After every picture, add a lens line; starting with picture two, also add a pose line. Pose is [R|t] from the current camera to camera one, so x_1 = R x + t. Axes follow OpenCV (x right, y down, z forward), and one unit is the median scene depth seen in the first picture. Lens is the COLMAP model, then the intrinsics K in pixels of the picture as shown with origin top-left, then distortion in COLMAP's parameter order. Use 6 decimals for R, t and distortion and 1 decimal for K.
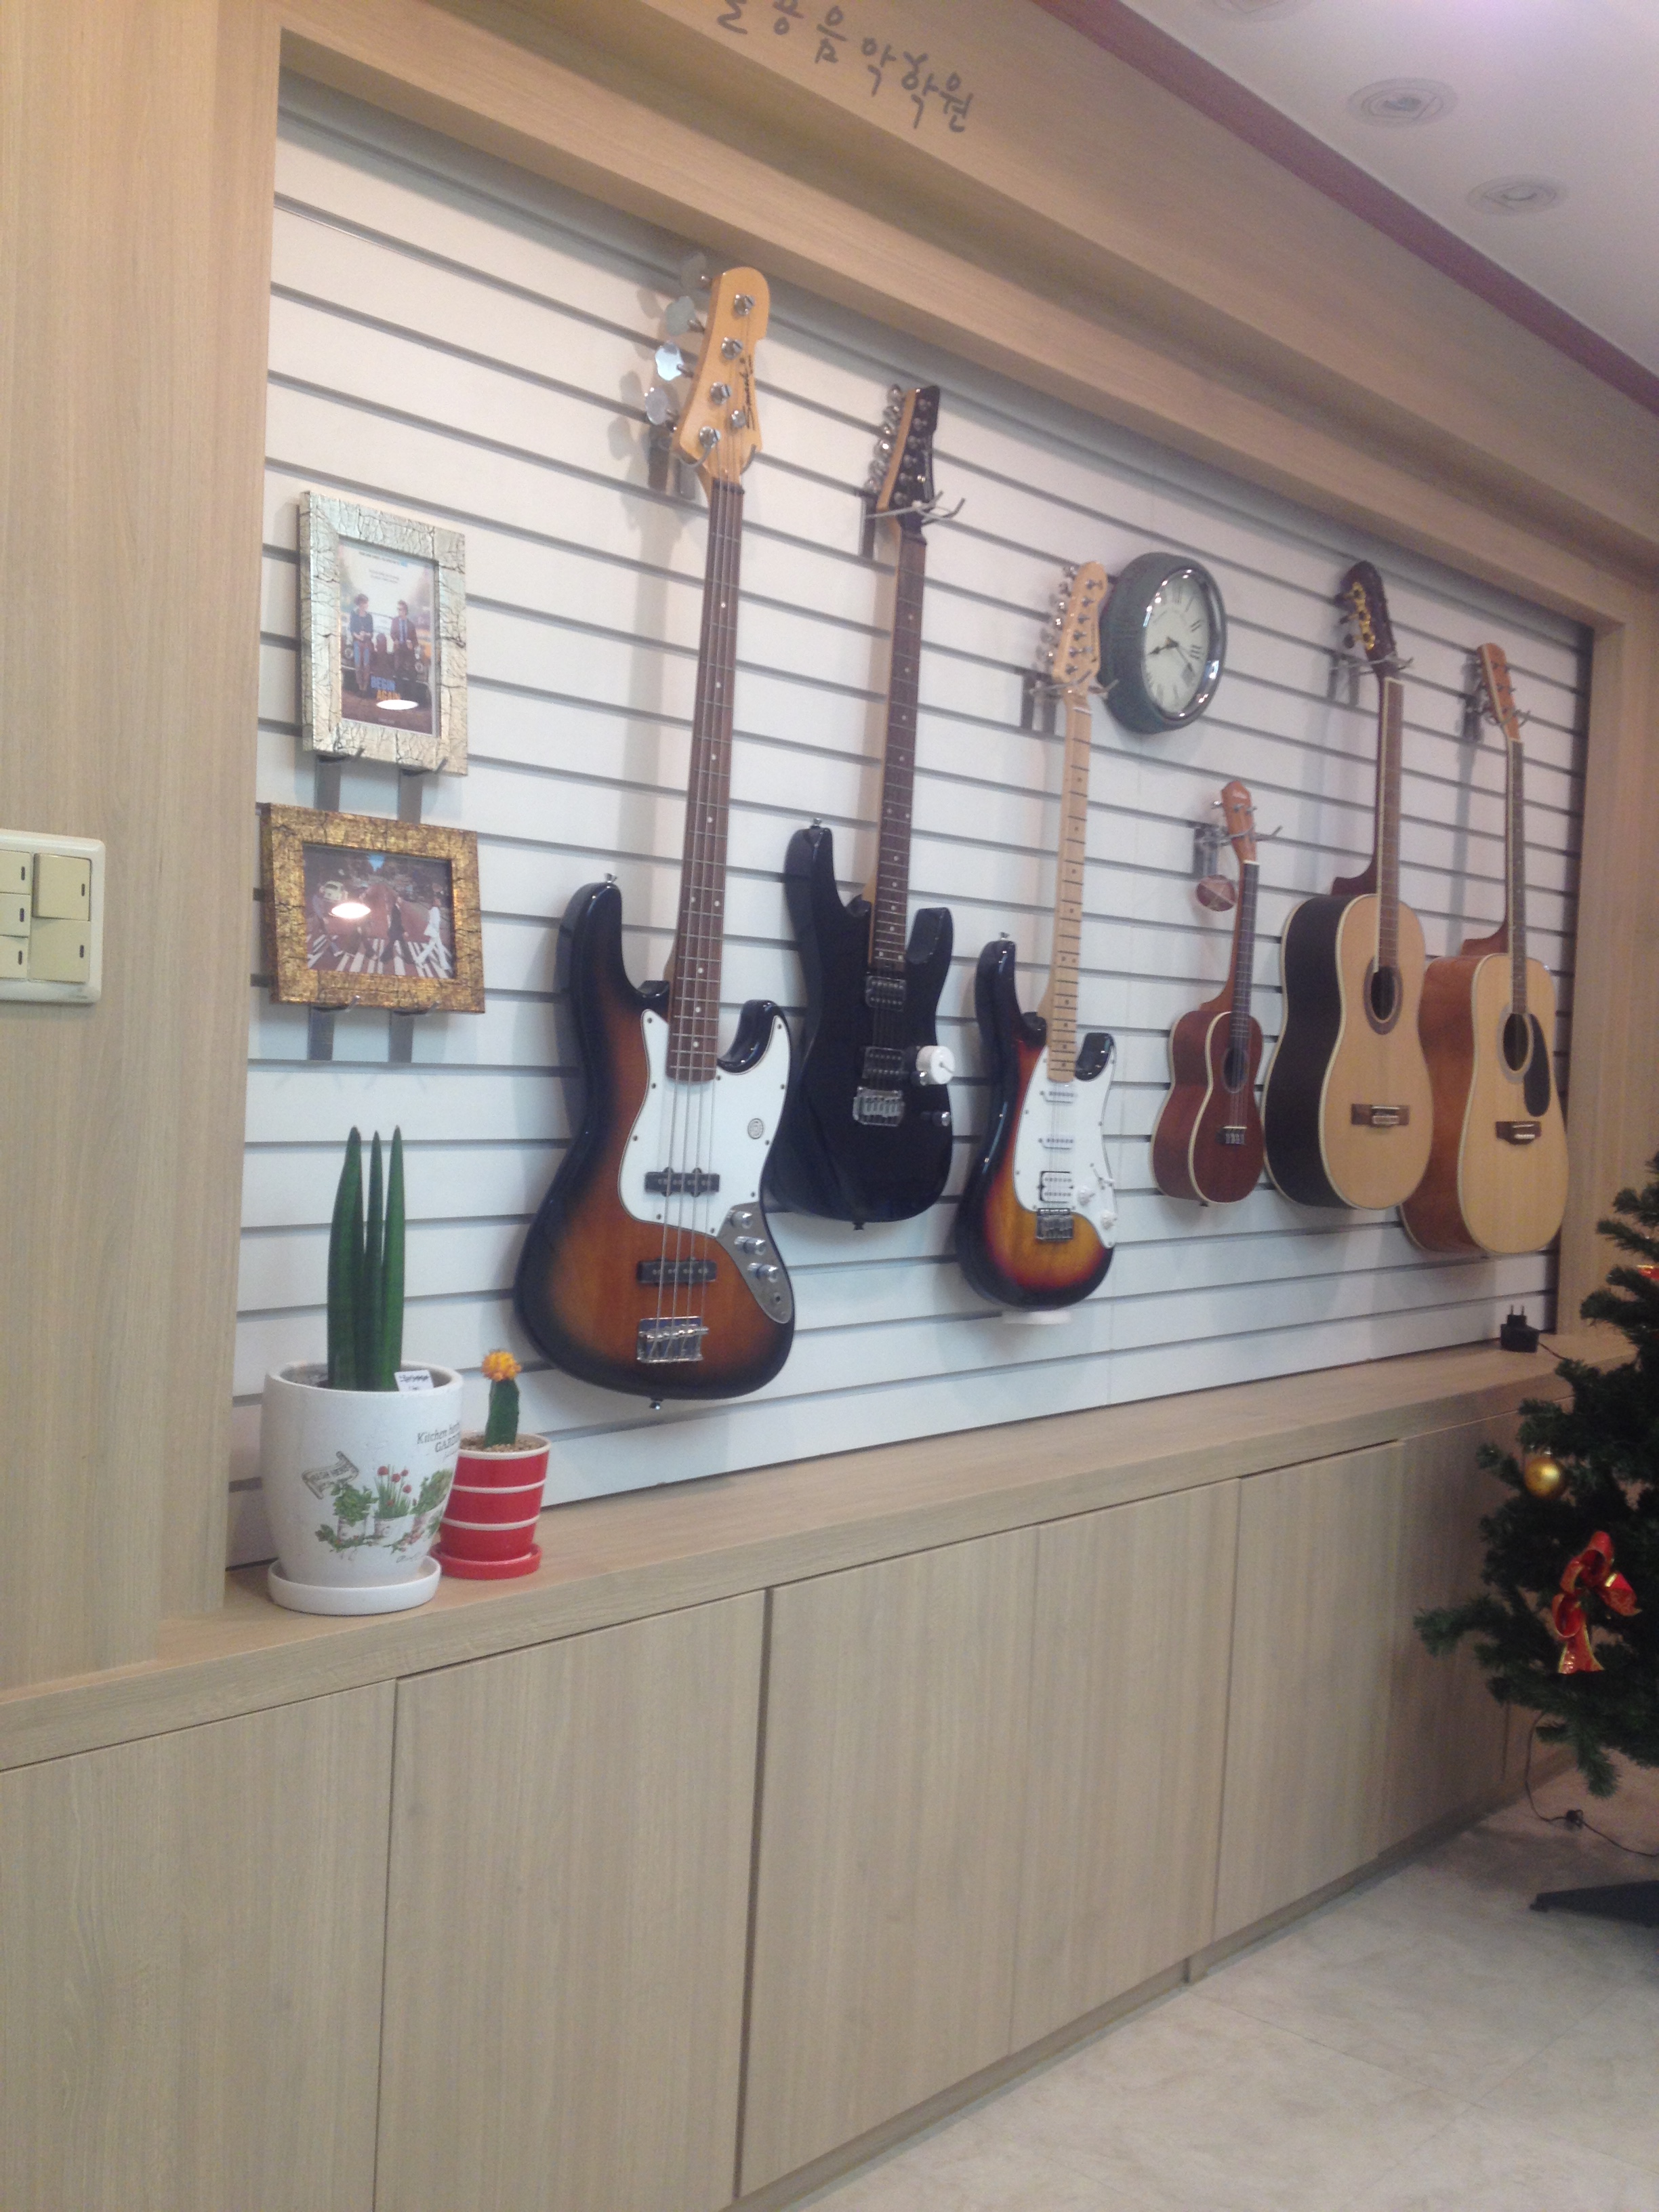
lens RADIAL K [[2077.6, 0, 823.2], [0, 2077.6, 1093.4], [0, 0, 1]] dist [0.208464, -0.562177]
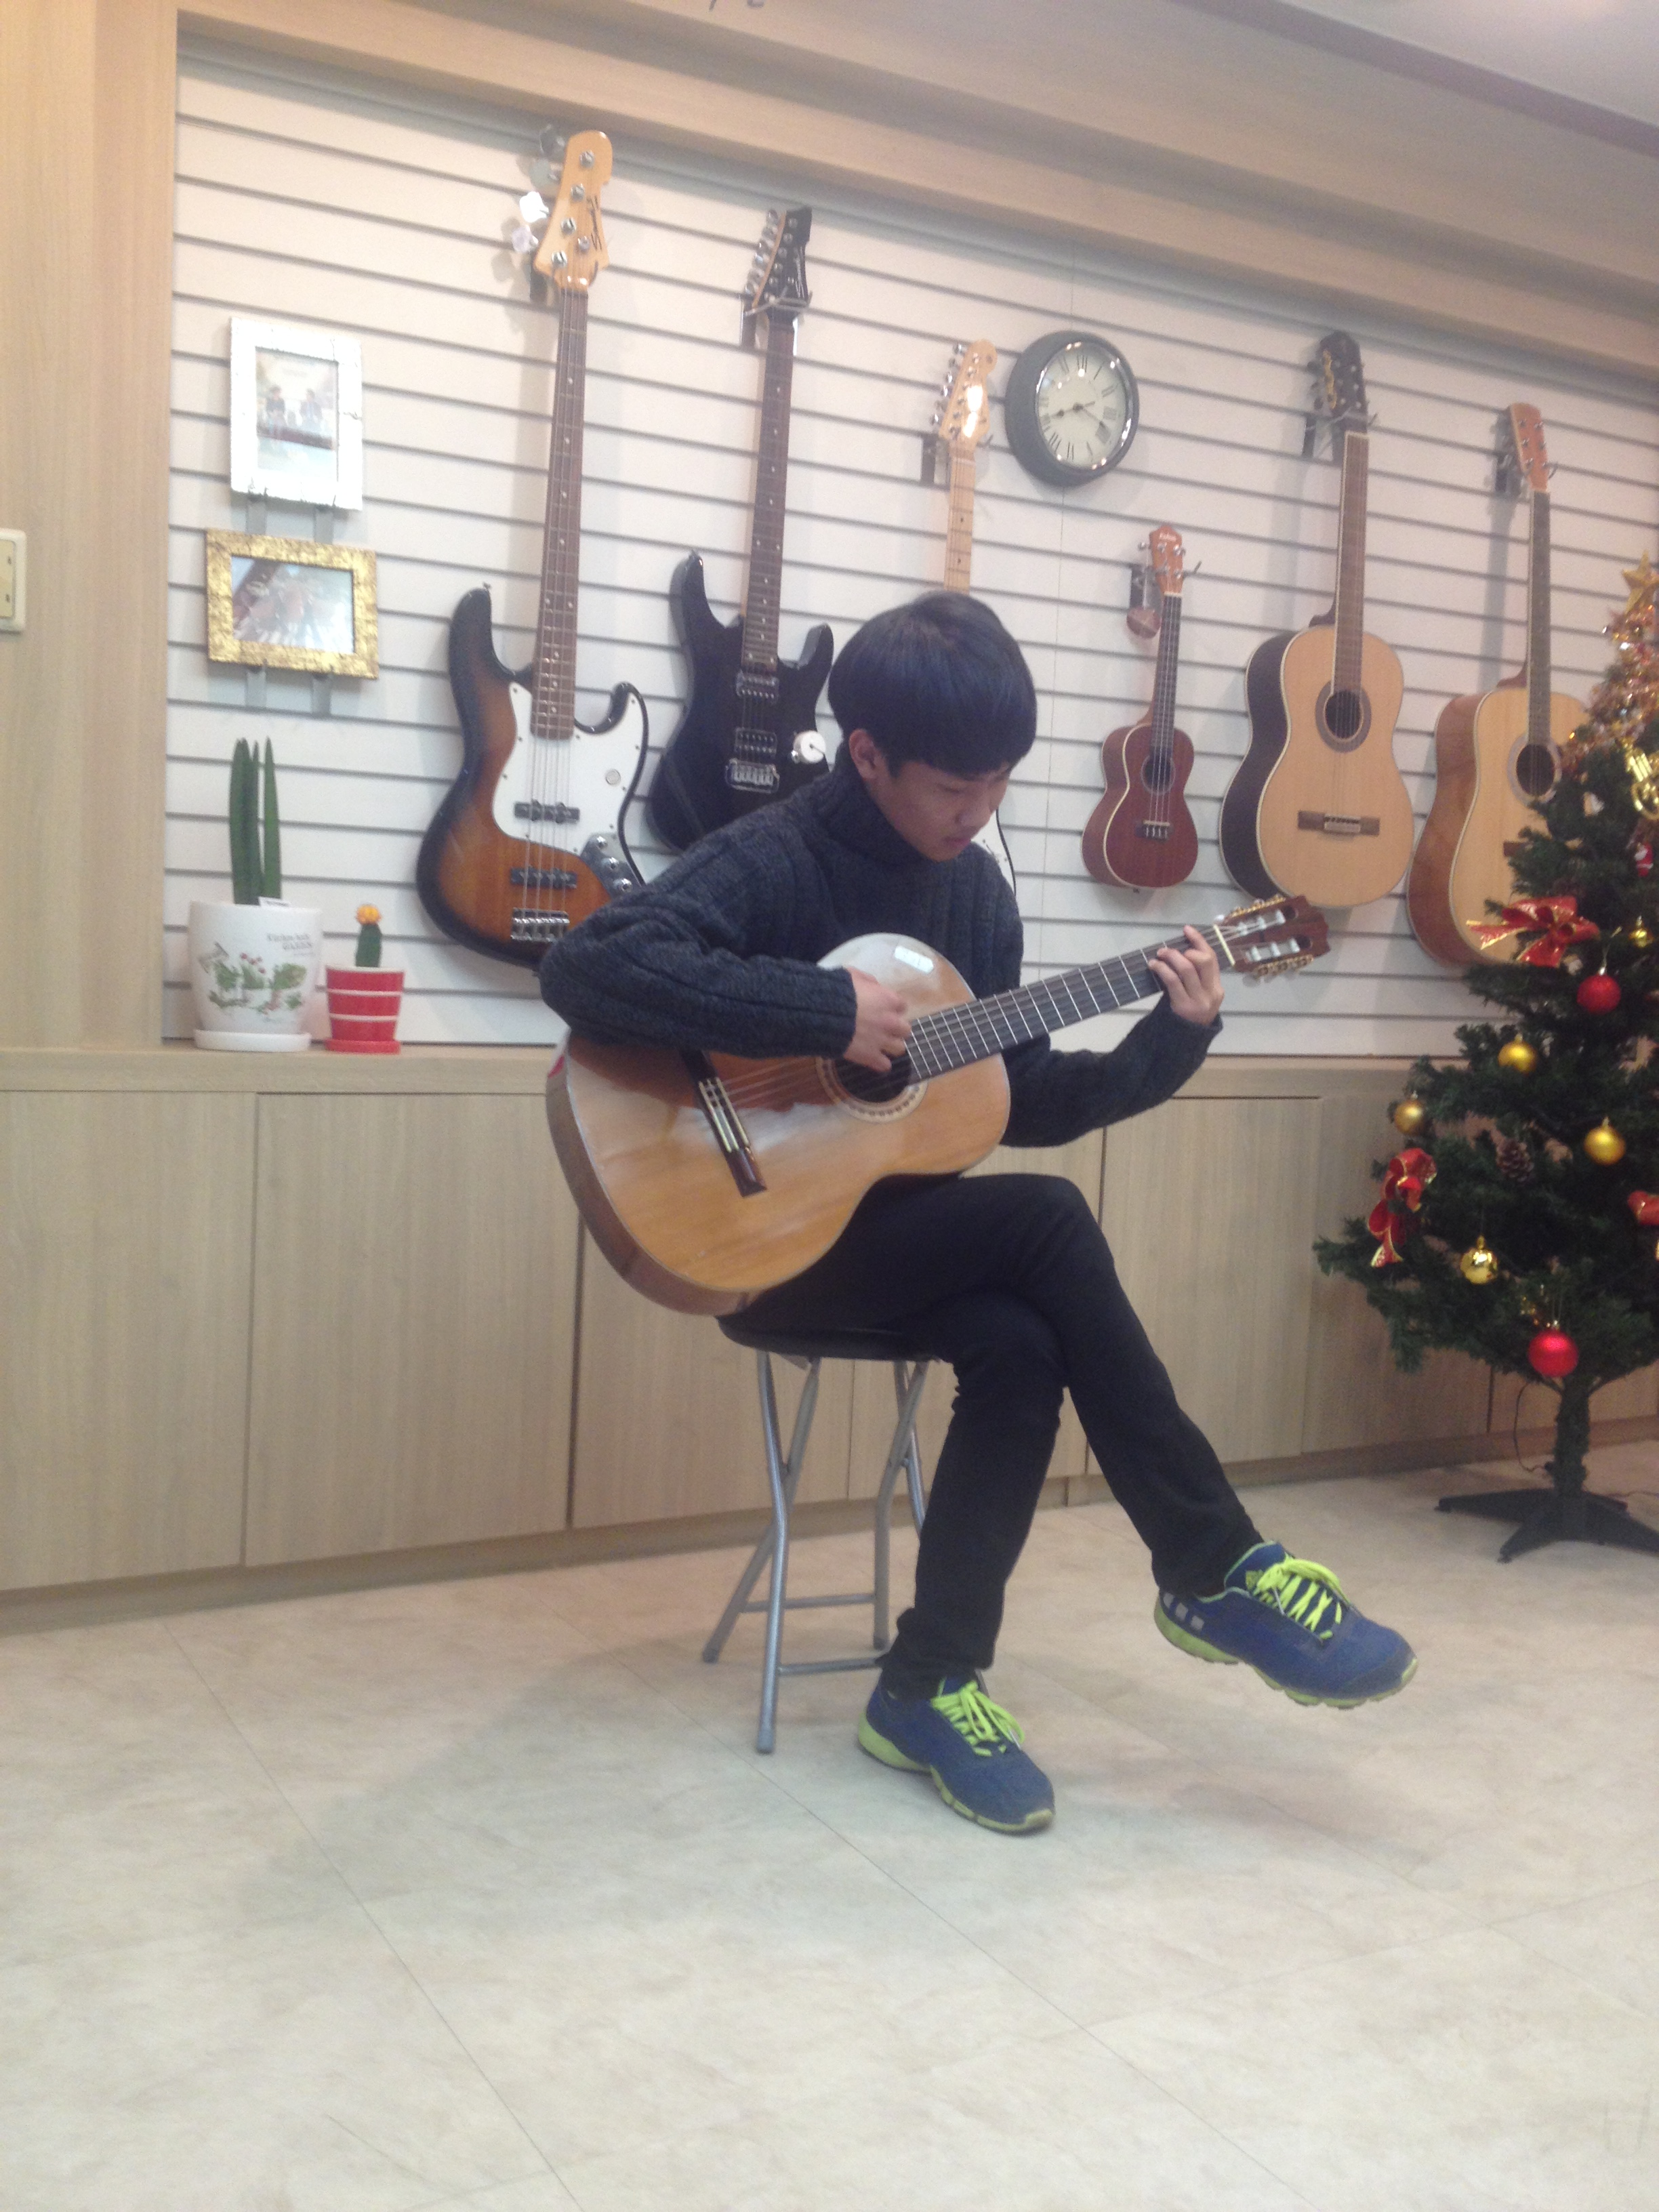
lens RADIAL K [[2077.6, 0, 823.2], [0, 2077.6, 1093.4], [0, 0, 1]] dist [0.208464, -0.562177]
pose [[0.946188, 0.021056, -0.322932, 0.553501], [-0.010306, 0.999335, 0.034963, 0.177473], [0.323454, -0.029753, 0.945776, -0.257097]]
